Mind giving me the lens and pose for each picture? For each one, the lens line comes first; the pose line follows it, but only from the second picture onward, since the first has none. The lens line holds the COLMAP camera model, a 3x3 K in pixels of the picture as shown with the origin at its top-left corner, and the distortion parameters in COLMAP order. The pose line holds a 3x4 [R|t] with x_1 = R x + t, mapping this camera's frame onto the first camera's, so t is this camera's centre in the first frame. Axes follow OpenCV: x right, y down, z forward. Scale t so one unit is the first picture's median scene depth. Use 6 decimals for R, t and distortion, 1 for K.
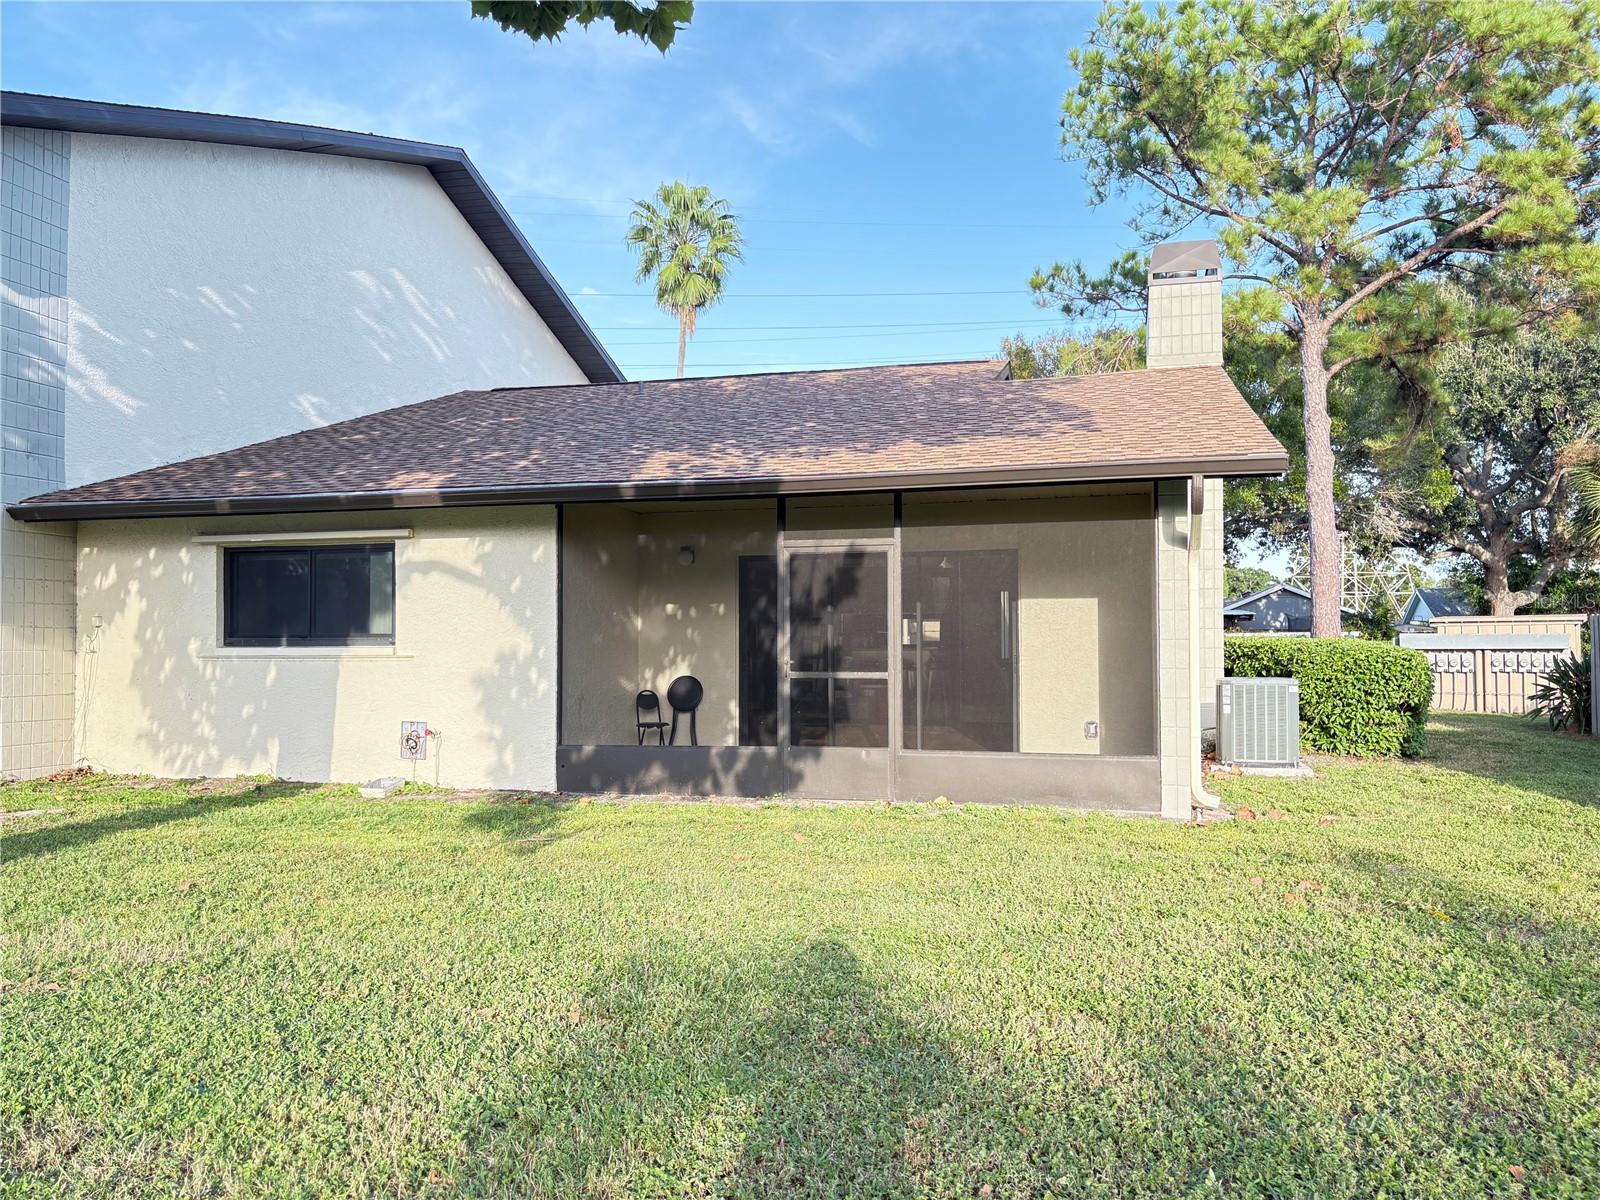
lens RADIAL K [[1208.0, 0, 800.0], [0, 1208.0, 600.0], [0, 0, 1]] dist [0.044594, -0.002851]
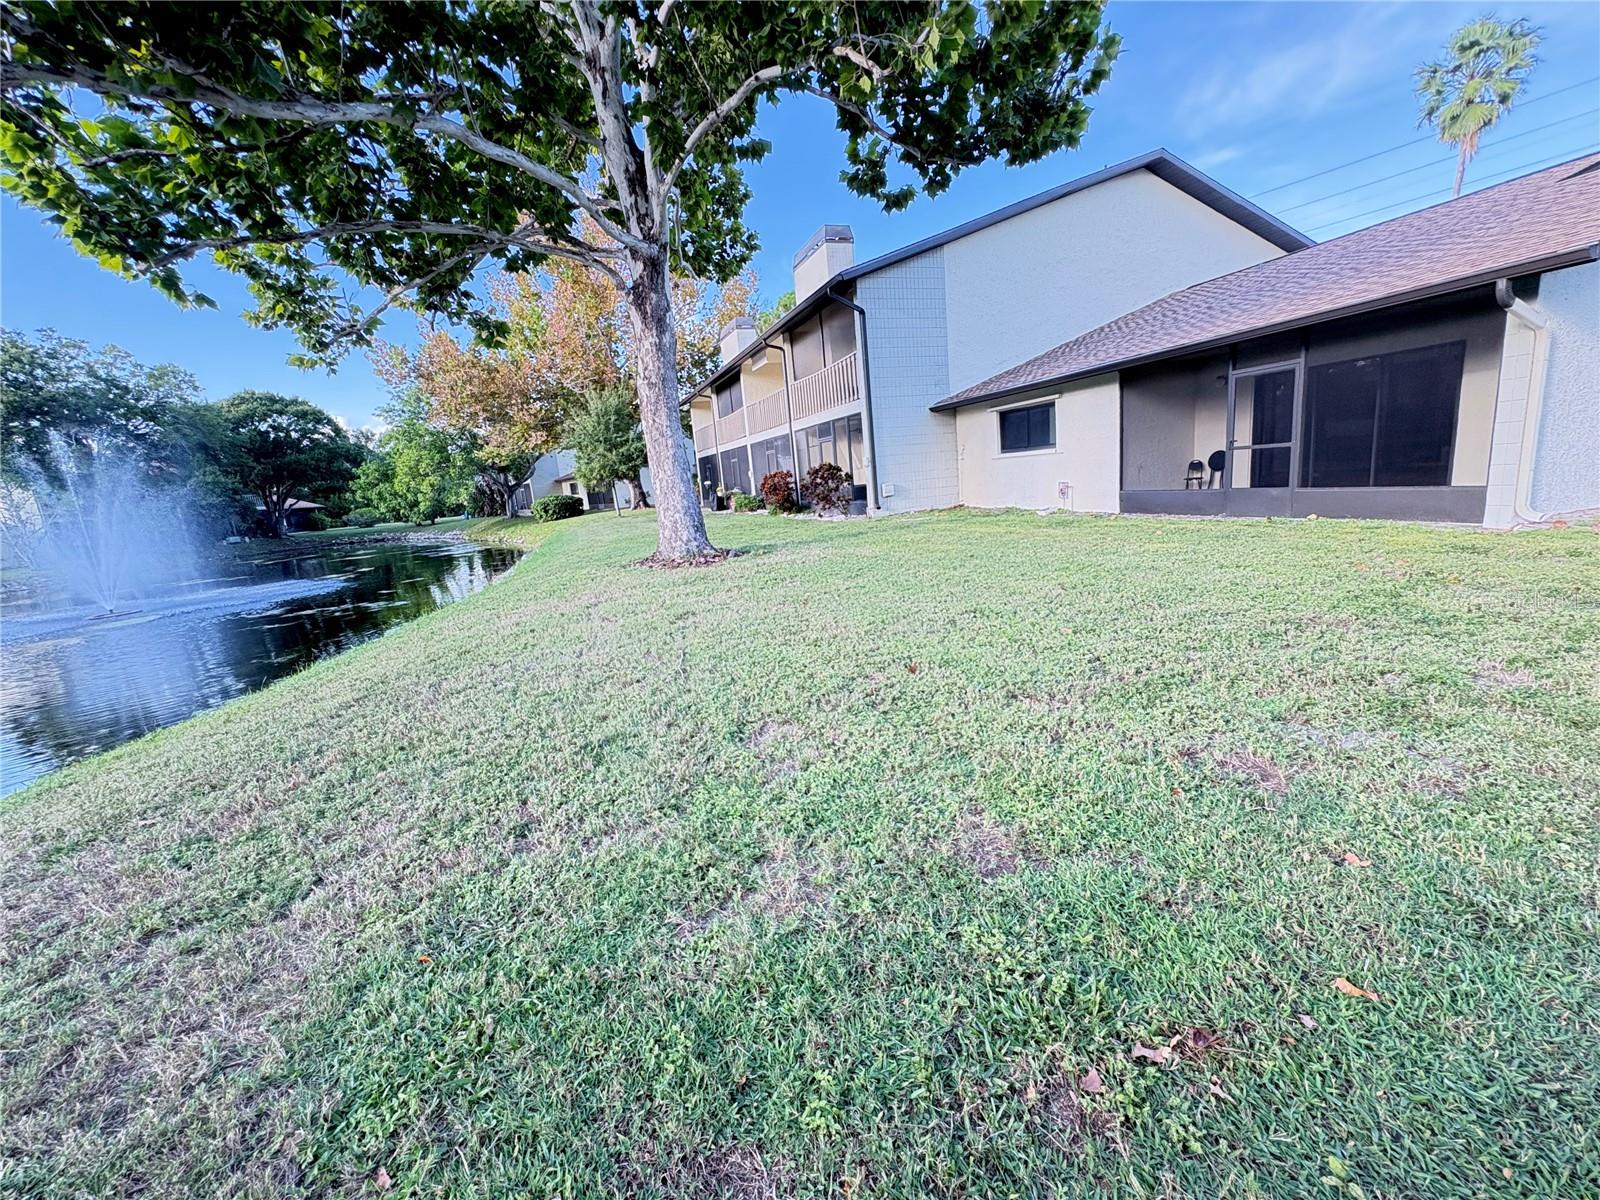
lens RADIAL K [[633.9, 0, 800.0], [0, 633.9, 600.0], [0, 0, 1]] dist [0.000745, -0.000141]
pose [[0.573749, 0.109485, -0.811680, 0.364075], [0.120953, 0.968833, 0.216180, -0.002031], [0.810051, -0.222208, 0.542624, -0.085095]]
